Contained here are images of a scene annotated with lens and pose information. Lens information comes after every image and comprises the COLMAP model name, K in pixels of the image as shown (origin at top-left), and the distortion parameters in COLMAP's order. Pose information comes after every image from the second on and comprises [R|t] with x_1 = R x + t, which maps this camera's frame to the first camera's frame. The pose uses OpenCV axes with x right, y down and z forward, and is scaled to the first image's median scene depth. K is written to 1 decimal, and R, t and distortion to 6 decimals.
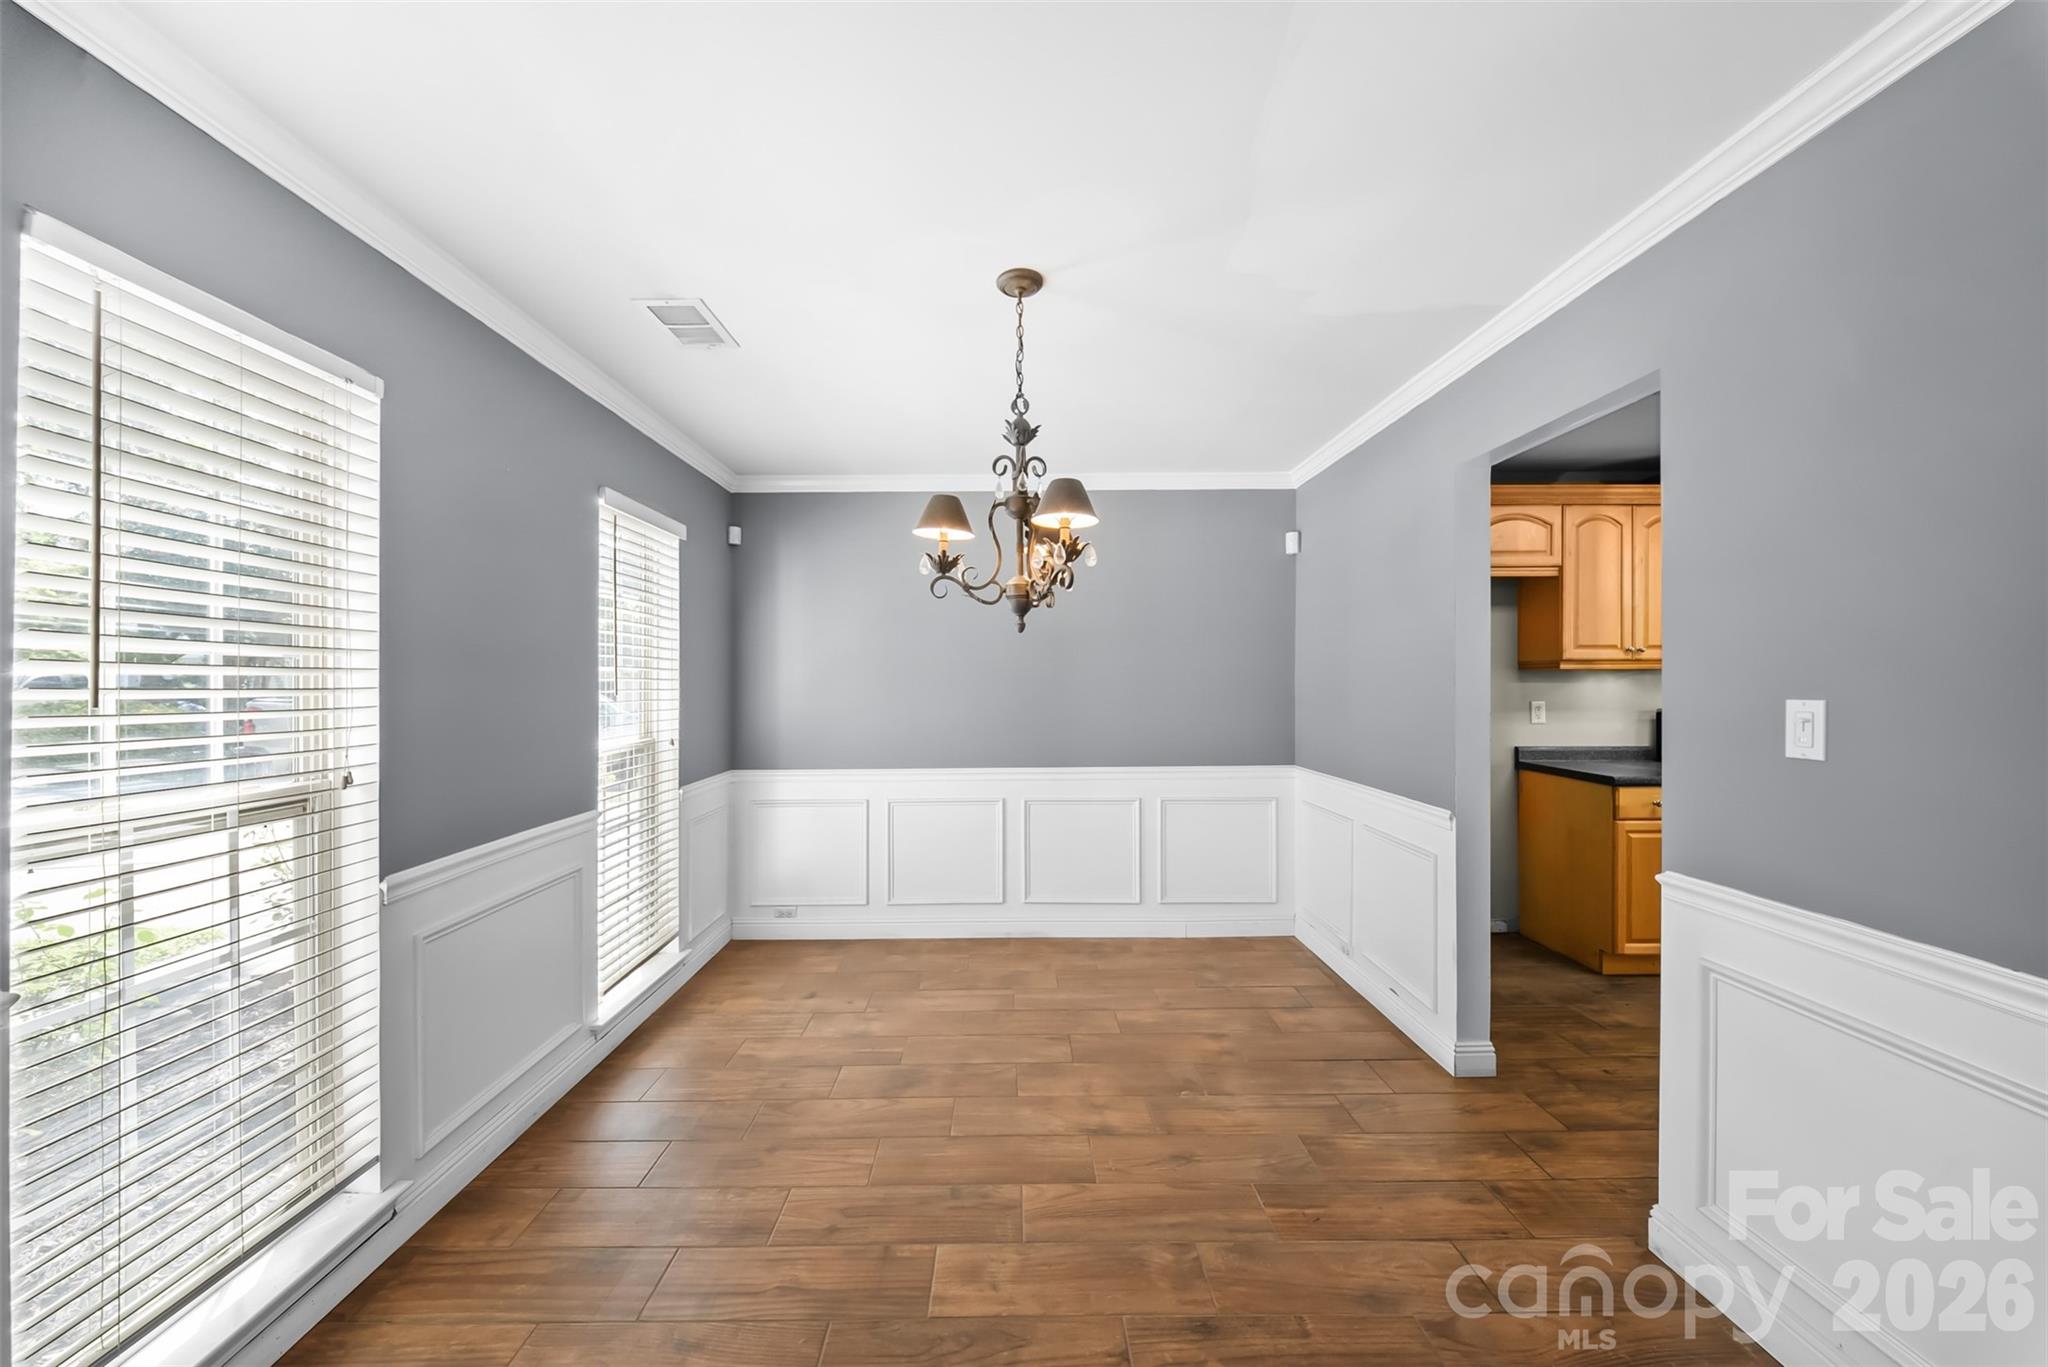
lens RADIAL K [[722.6, 0, 1012.3], [0, 722.6, 682.6], [0, 0, 1]] dist [0.004855, -0.002893]
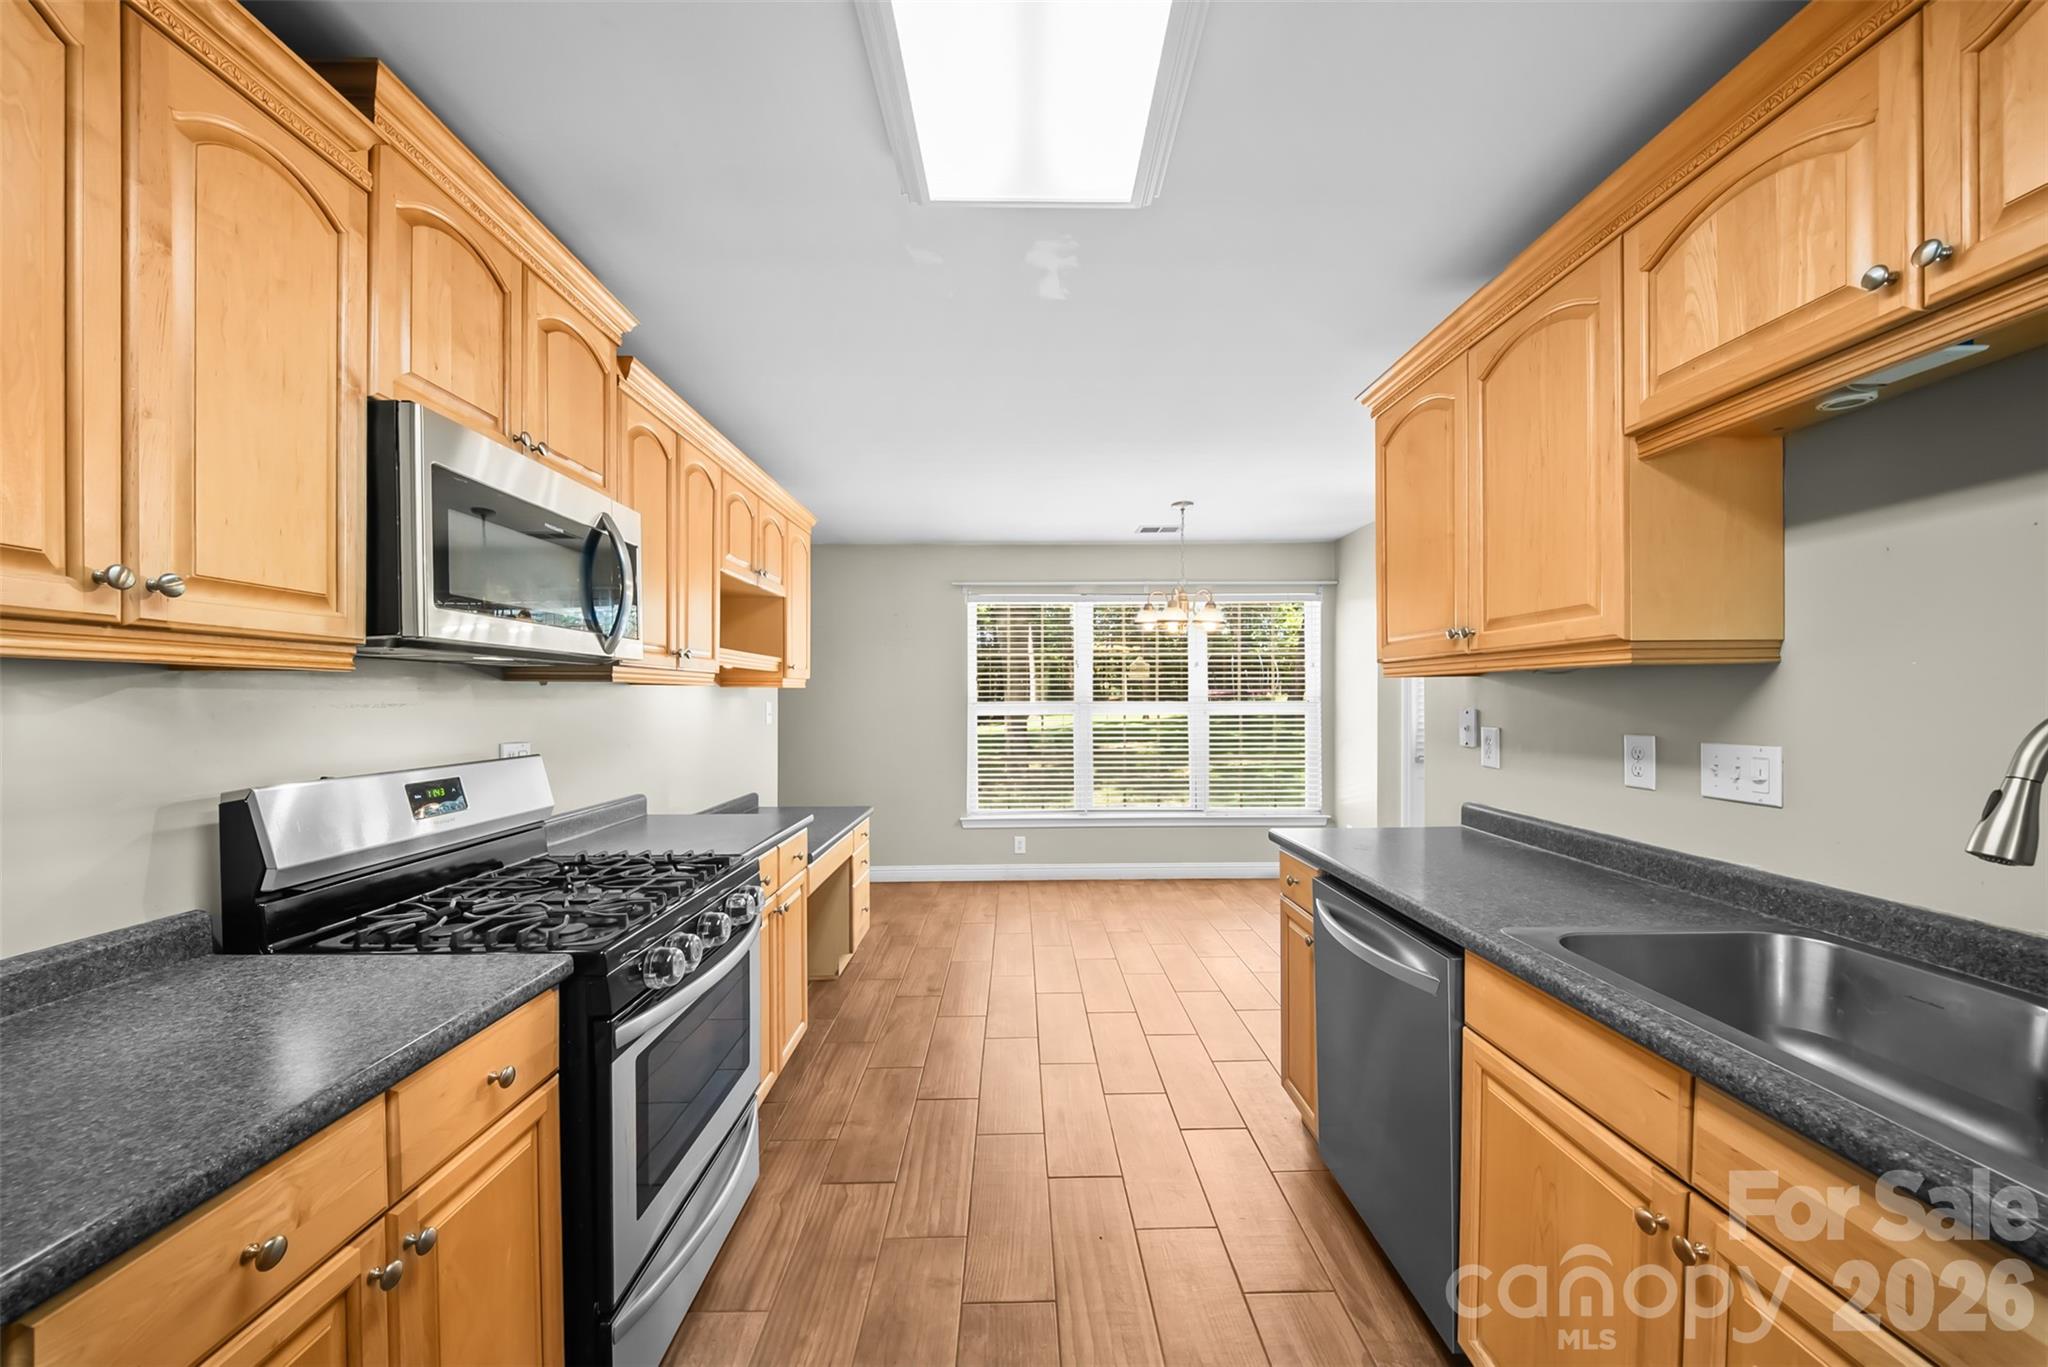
lens RADIAL K [[722.6, 0, 1032.3], [0, 722.6, 703.2], [0, 0, 1]] dist [0.004855, -0.002893]
pose [[-0.024769, -0.002865, 0.999689, 0.854011], [0.008099, 0.999963, 0.003066, -0.002219], [-0.999660, 0.008172, -0.024744, 0.987777]]
